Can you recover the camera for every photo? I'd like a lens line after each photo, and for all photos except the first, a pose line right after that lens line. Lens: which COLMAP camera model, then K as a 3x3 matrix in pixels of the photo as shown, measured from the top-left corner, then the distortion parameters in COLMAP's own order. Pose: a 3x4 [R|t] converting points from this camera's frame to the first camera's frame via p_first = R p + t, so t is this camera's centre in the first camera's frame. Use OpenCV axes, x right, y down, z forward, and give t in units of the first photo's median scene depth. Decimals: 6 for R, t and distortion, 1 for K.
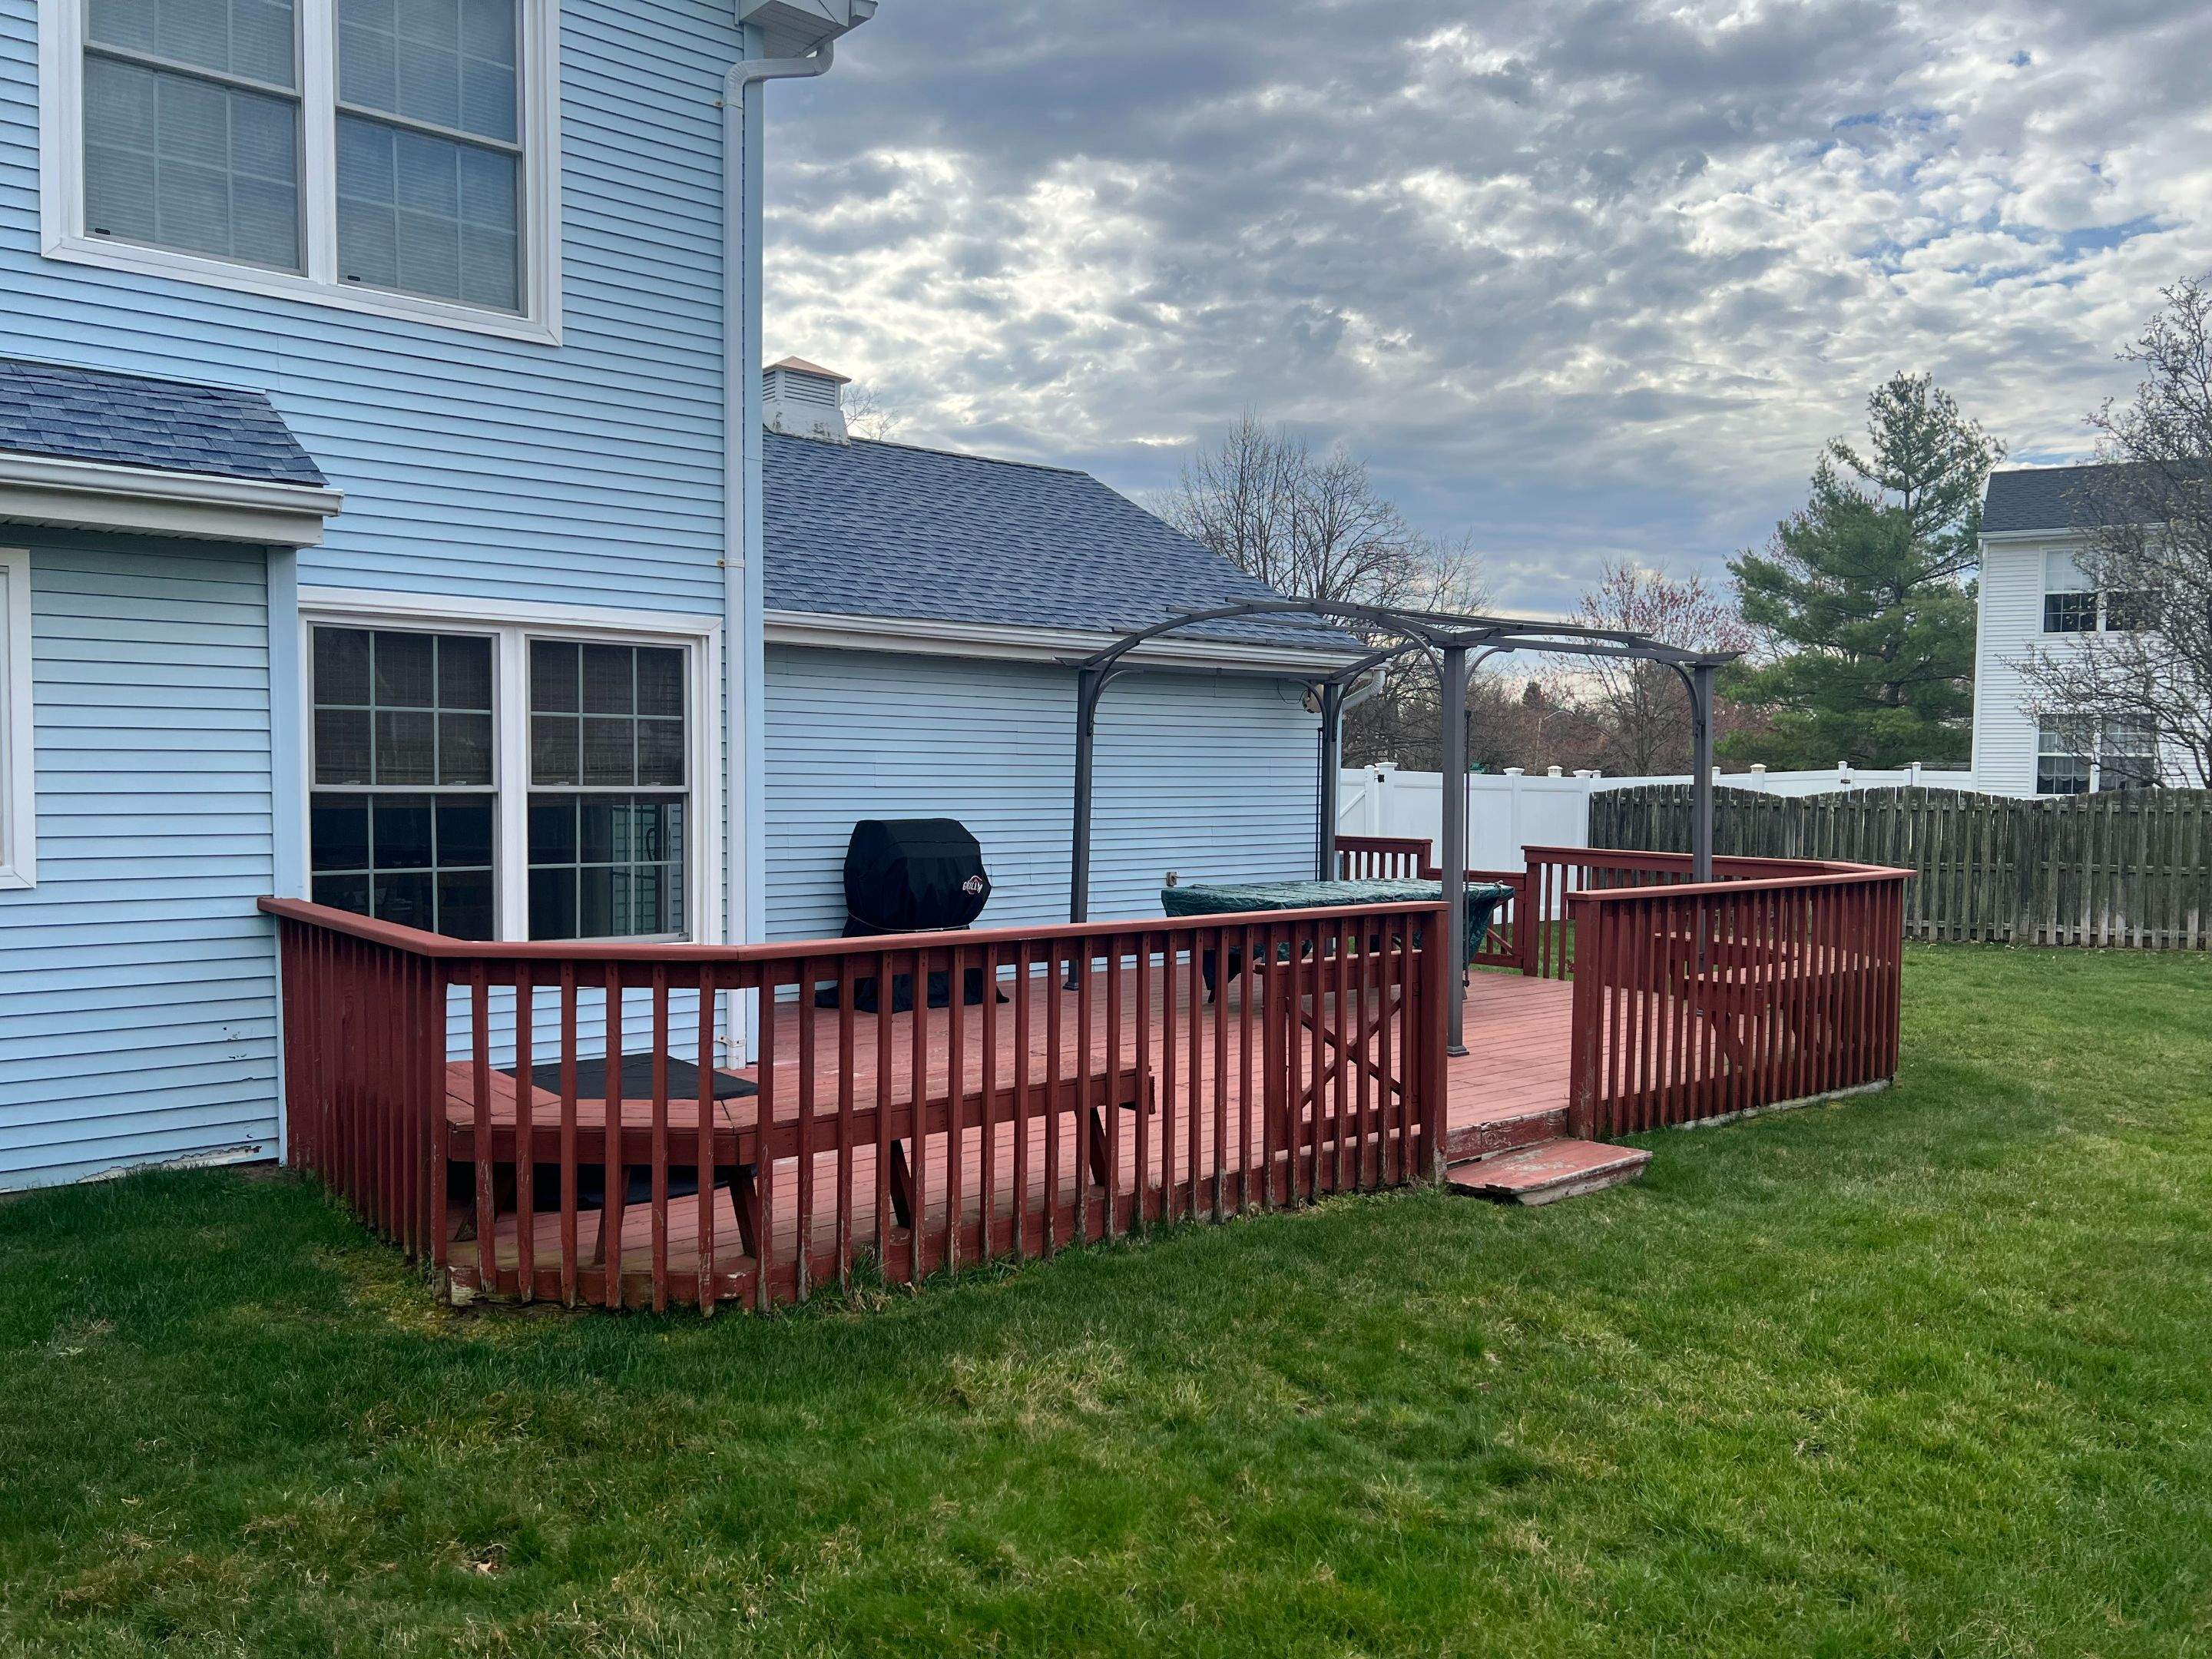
lens RADIAL K [[1658.5, 0, 1082.3], [0, 1658.5, 856.0], [0, 0, 1]] dist [0.040967, -0.037064]
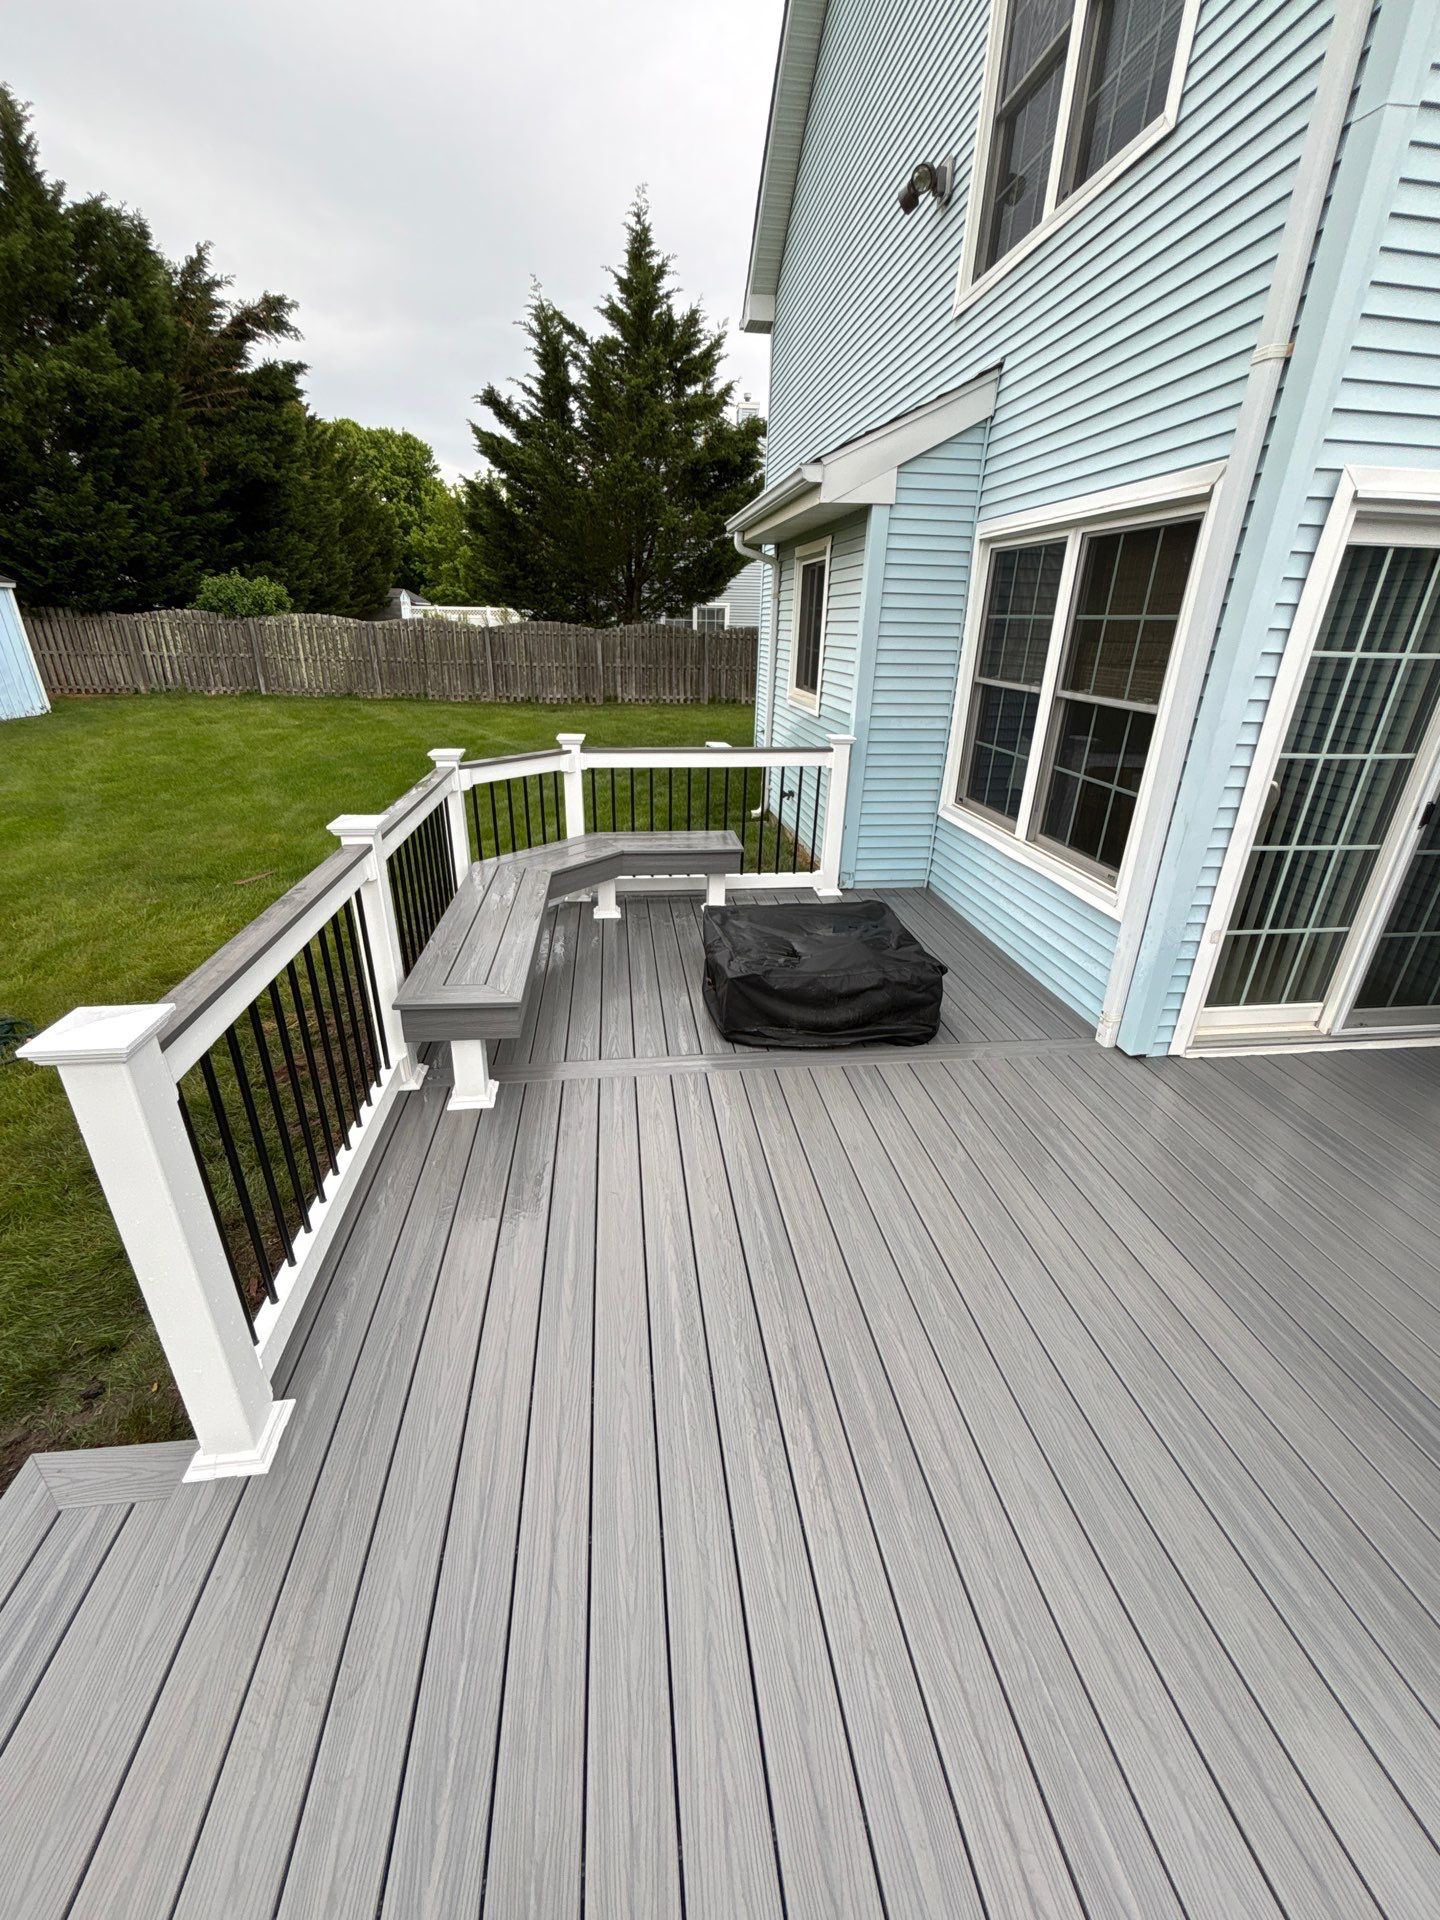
lens RADIAL K [[773.3, 0, 716.0], [0, 773.3, 958.6], [0, 0, 1]] dist [-0.001135, 0.000554]
pose [[-0.520493, 0.322104, -0.790782, 0.226282], [-0.070547, 0.906731, 0.415767, -0.074585], [0.850946, 0.272192, -0.449223, 1.049151]]
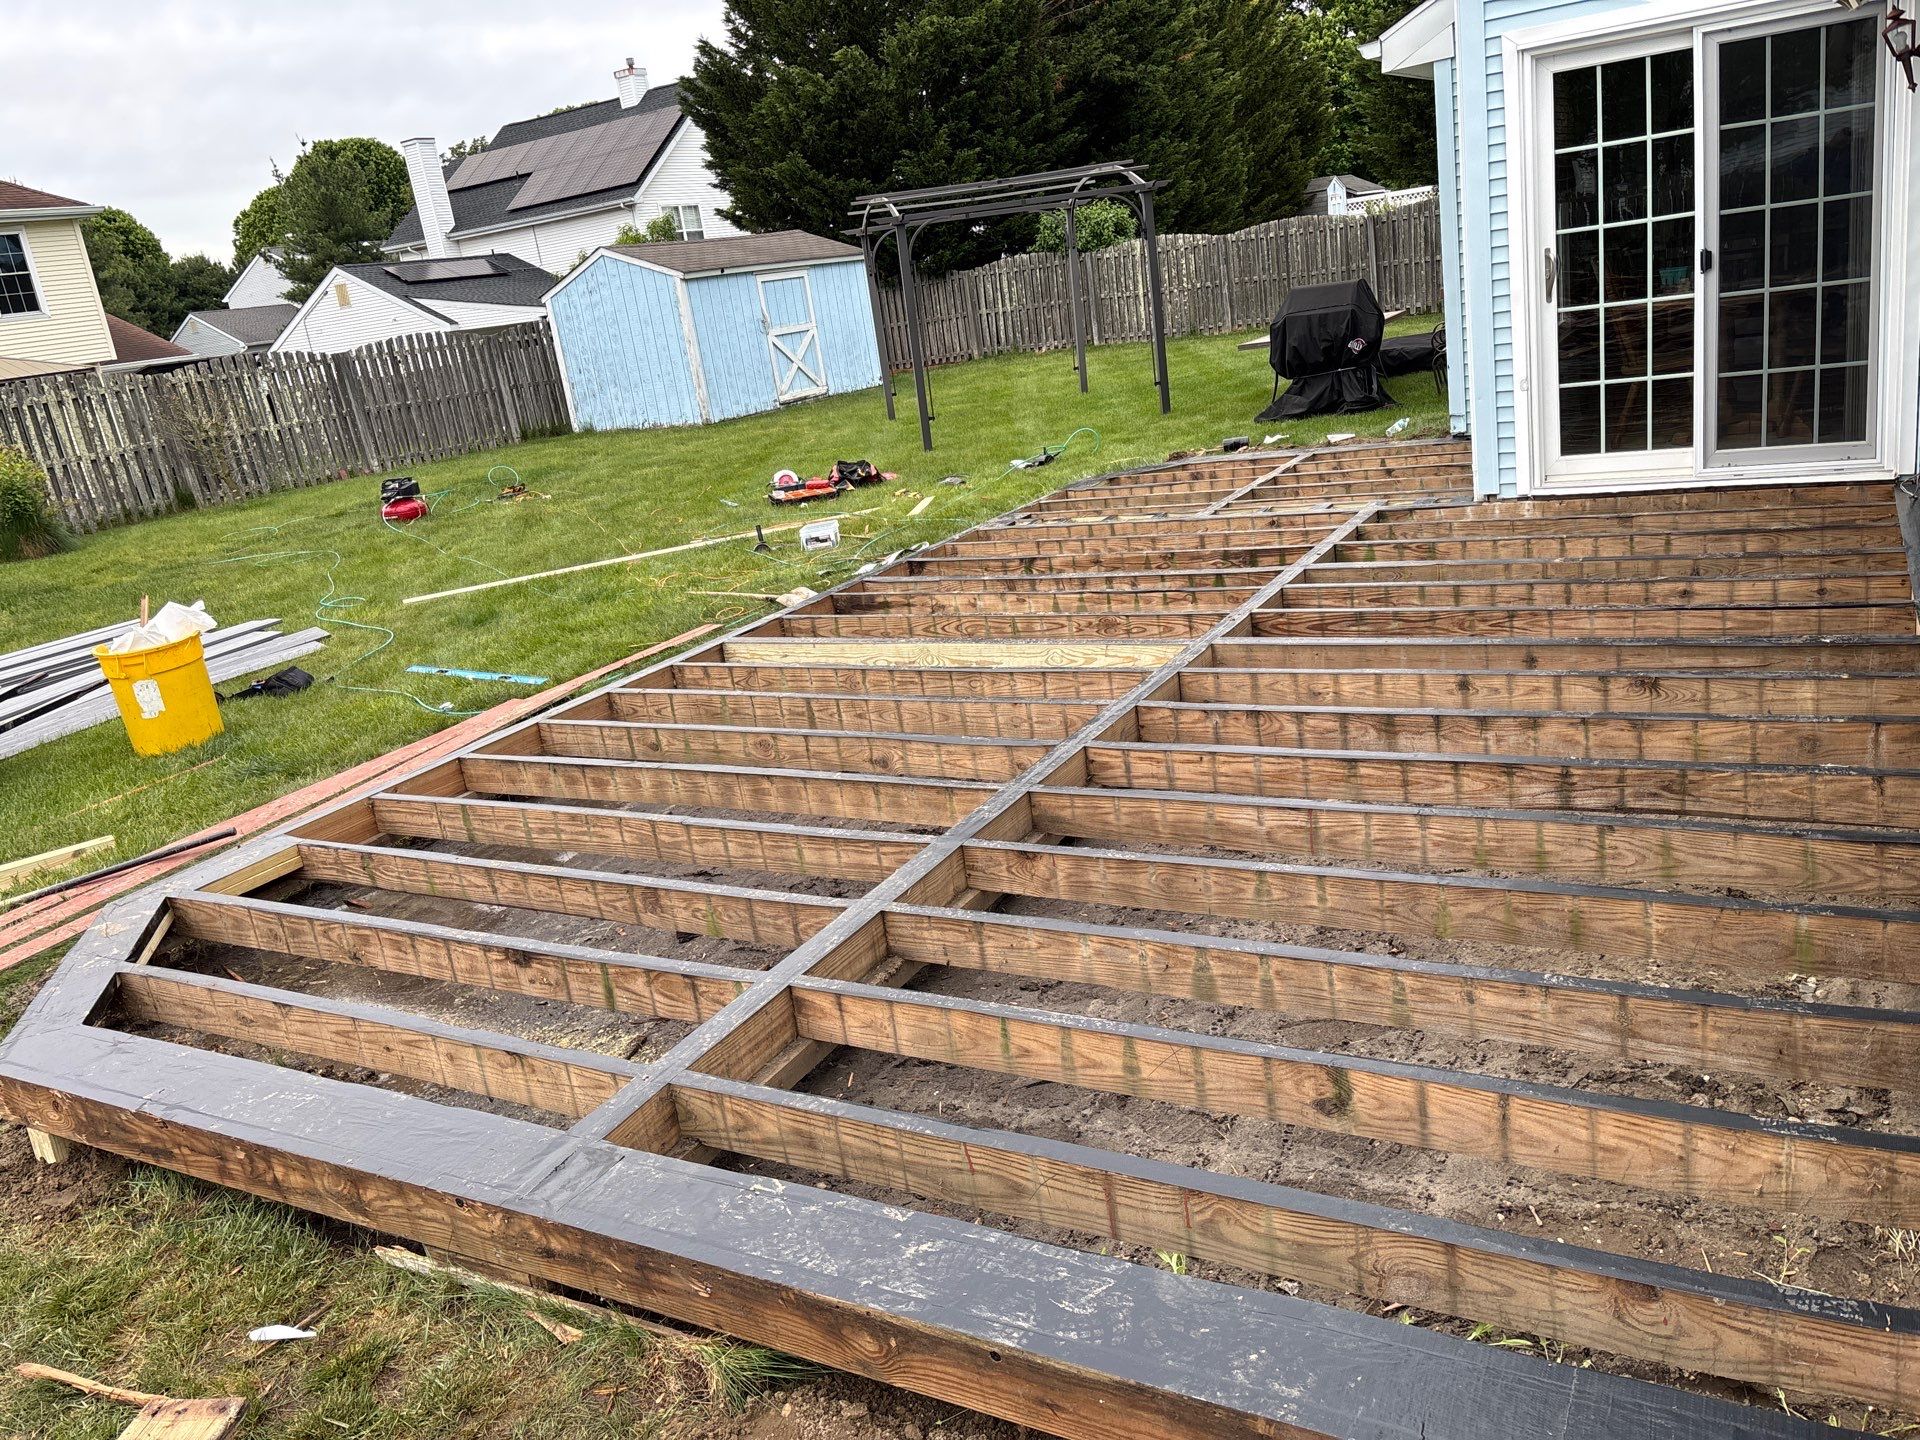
lens RADIAL K [[1450.1, 0, 959.1], [0, 1450.1, 712.0], [0, 0, 1]] dist [0.040274, -0.042951]
pose [[-0.922178, 0.221321, -0.317183, 0.441933], [0.112566, 0.938173, 0.327353, -0.086317], [0.370023, 0.266174, -0.890076, 1.822327]]
